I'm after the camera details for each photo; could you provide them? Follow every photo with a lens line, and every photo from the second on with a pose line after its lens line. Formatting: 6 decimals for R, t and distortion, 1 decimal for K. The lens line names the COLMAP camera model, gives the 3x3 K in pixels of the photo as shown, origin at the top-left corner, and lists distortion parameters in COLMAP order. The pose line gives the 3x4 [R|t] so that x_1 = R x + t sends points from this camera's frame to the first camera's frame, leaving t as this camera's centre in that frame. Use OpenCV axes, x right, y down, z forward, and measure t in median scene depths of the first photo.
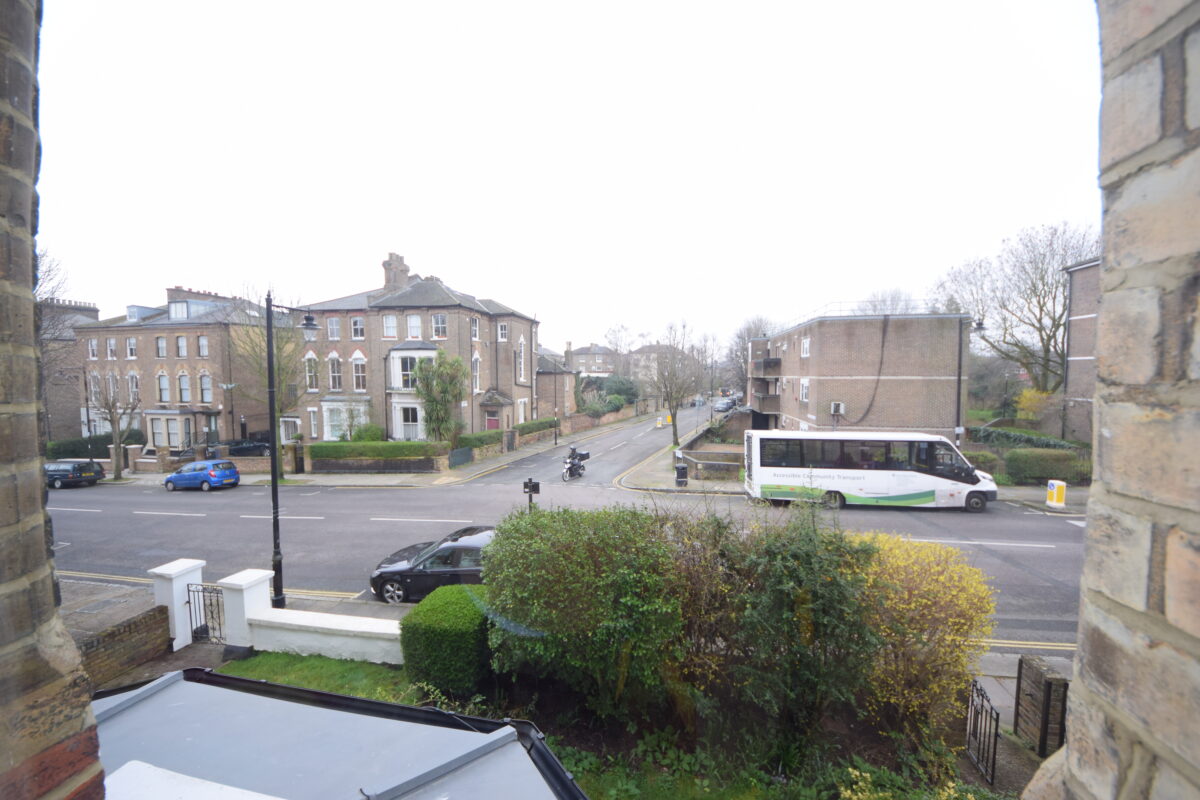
lens RADIAL K [[423.2, 0, 603.1], [0, 423.2, 395.5], [0, 0, 1]] dist [0.018120, -0.017042]
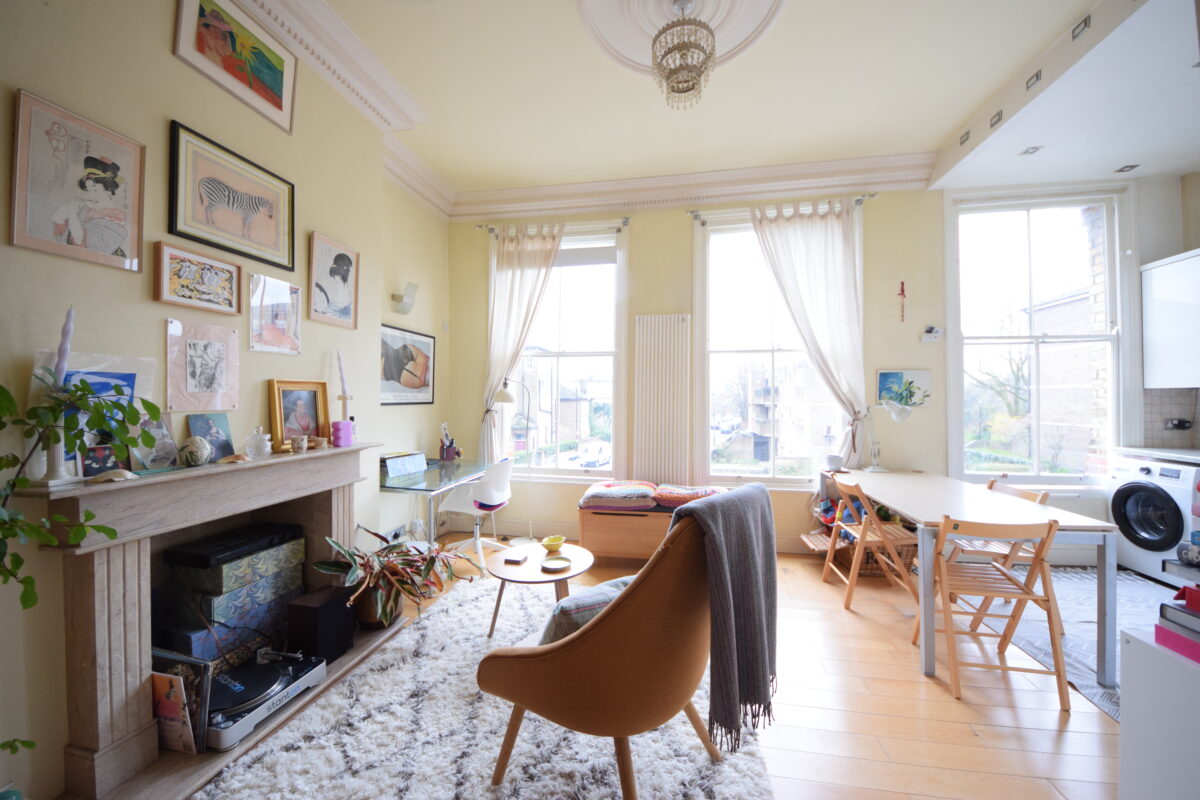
lens RADIAL K [[423.2, 0, 603.1], [0, 423.2, 395.5], [0, 0, 1]] dist [0.018120, -0.017042]
pose [[0.999919, 0.000864, 0.012693, -0.086026], [-0.000061, 0.998006, -0.063125, 0.009441], [-0.012722, 0.063119, 0.997925, -0.166147]]
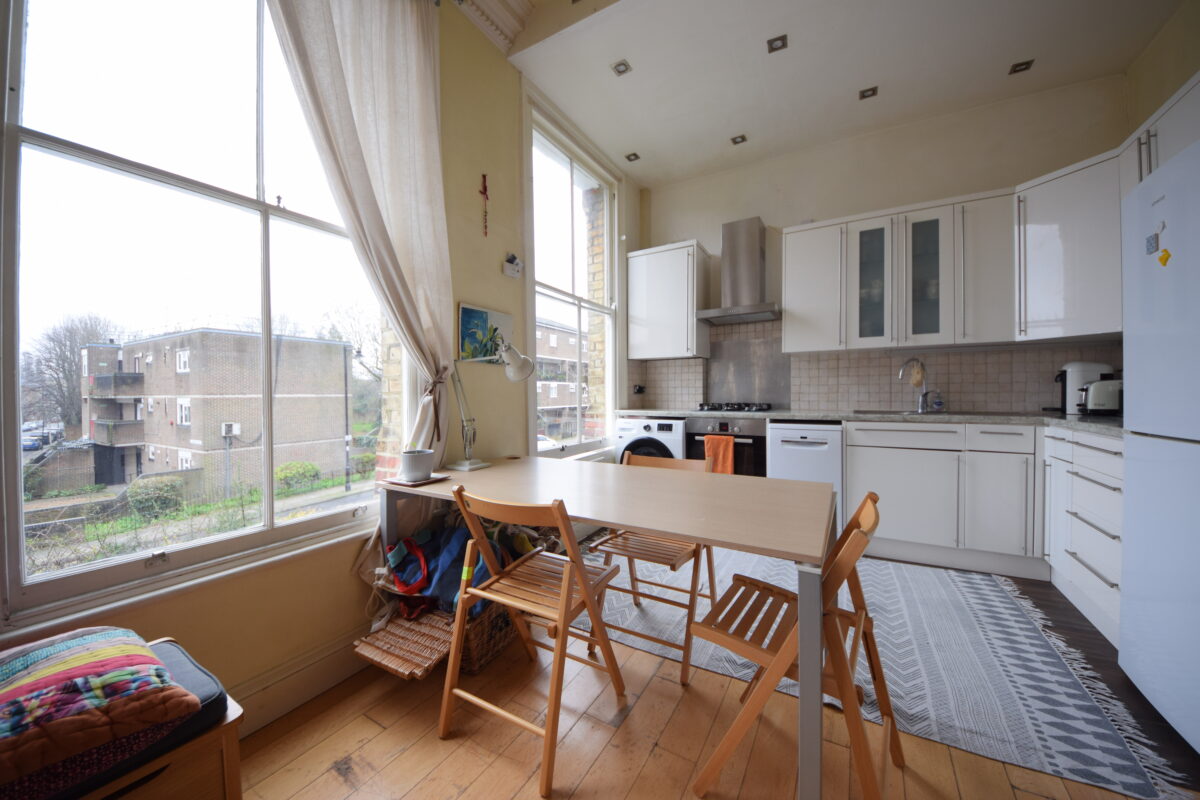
lens RADIAL K [[423.2, 0, 603.1], [0, 423.2, 395.5], [0, 0, 1]] dist [0.018120, -0.017042]
pose [[0.321440, -0.007635, 0.946899, -0.062016], [0.056980, 0.998311, -0.011293, 0.014145], [-0.945214, 0.057584, 0.321332, -0.067994]]
